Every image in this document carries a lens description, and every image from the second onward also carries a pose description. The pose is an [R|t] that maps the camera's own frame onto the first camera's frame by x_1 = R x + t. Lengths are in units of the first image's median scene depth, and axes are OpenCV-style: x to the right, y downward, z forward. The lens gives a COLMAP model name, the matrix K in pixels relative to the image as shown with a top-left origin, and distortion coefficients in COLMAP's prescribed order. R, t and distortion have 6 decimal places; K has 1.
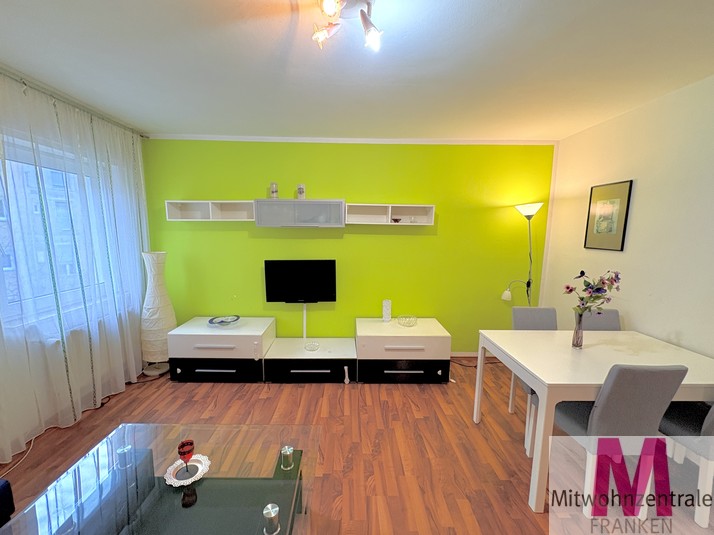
lens RADIAL K [[290.6, 0, 358.8], [0, 290.6, 265.8], [0, 0, 1]] dist [-0.000850, -0.000213]
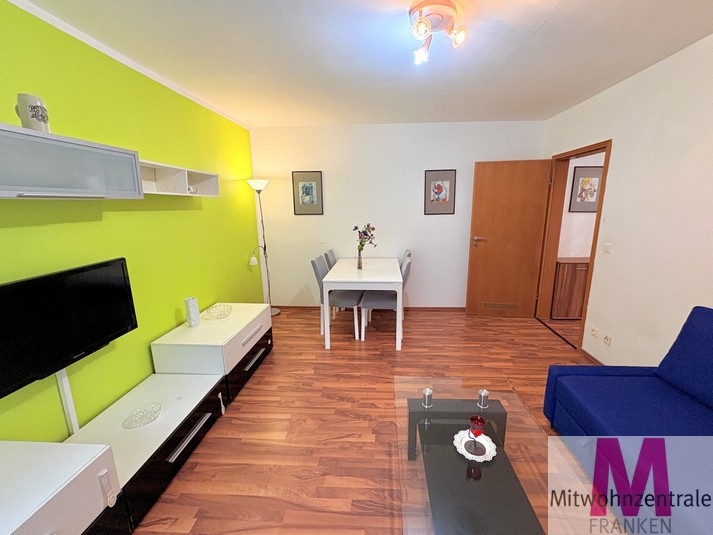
lens RADIAL K [[290.2, 0, 358.3], [0, 290.2, 265.8], [0, 0, 1]] dist [-0.000850, -0.000213]
pose [[0.111597, -0.217197, 0.969728, -0.685437], [0.131404, 0.970480, 0.202243, -0.070388], [-0.985028, 0.104856, 0.136843, 0.560130]]
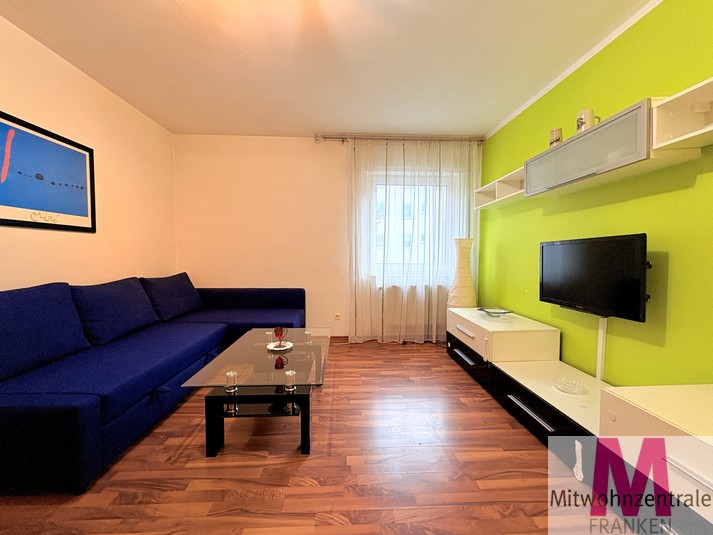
lens RADIAL K [[290.2, 0, 358.3], [0, 290.2, 265.8], [0, 0, 1]] dist [-0.000850, -0.000213]
pose [[0.021038, 0.021809, -0.999541, 0.457180], [-0.116810, 0.992969, 0.019207, 0.091481], [0.992931, 0.116352, 0.023438, 0.624630]]
